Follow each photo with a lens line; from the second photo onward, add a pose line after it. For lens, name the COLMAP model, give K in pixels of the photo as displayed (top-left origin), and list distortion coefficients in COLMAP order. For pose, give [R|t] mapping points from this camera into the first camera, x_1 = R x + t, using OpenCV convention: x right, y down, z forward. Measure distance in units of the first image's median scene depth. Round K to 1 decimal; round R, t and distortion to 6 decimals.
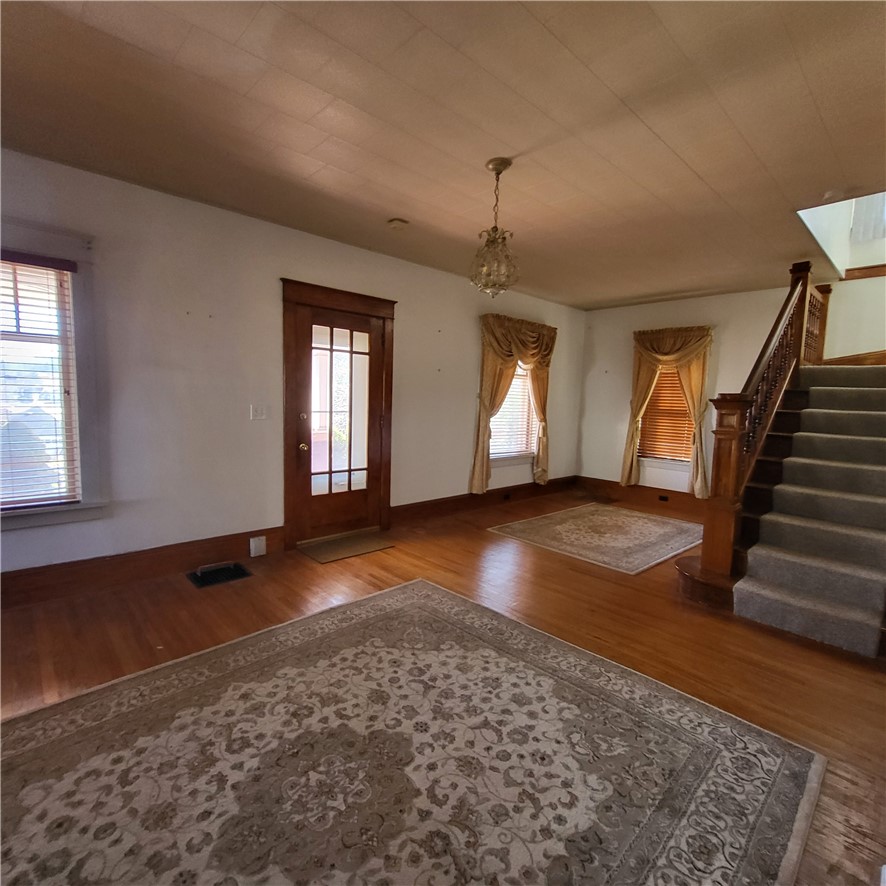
lens RADIAL K [[462.9, 0, 440.6], [0, 462.9, 443.1], [0, 0, 1]] dist [-0.004707, -0.003716]
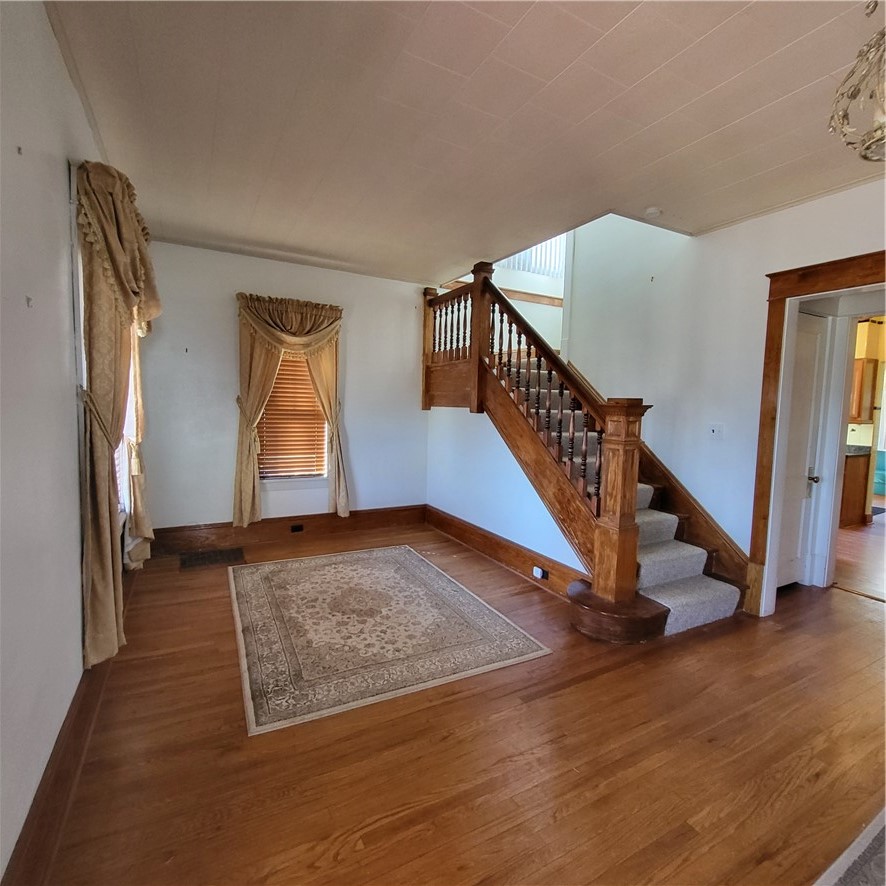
lens RADIAL K [[462.9, 0, 442.1], [0, 462.9, 437.3], [0, 0, 1]] dist [-0.004707, -0.003716]
pose [[0.257567, -0.087533, 0.962287, -0.446614], [0.075219, 0.994683, 0.070346, -0.167375], [-0.963328, 0.054264, 0.262782, 1.535744]]
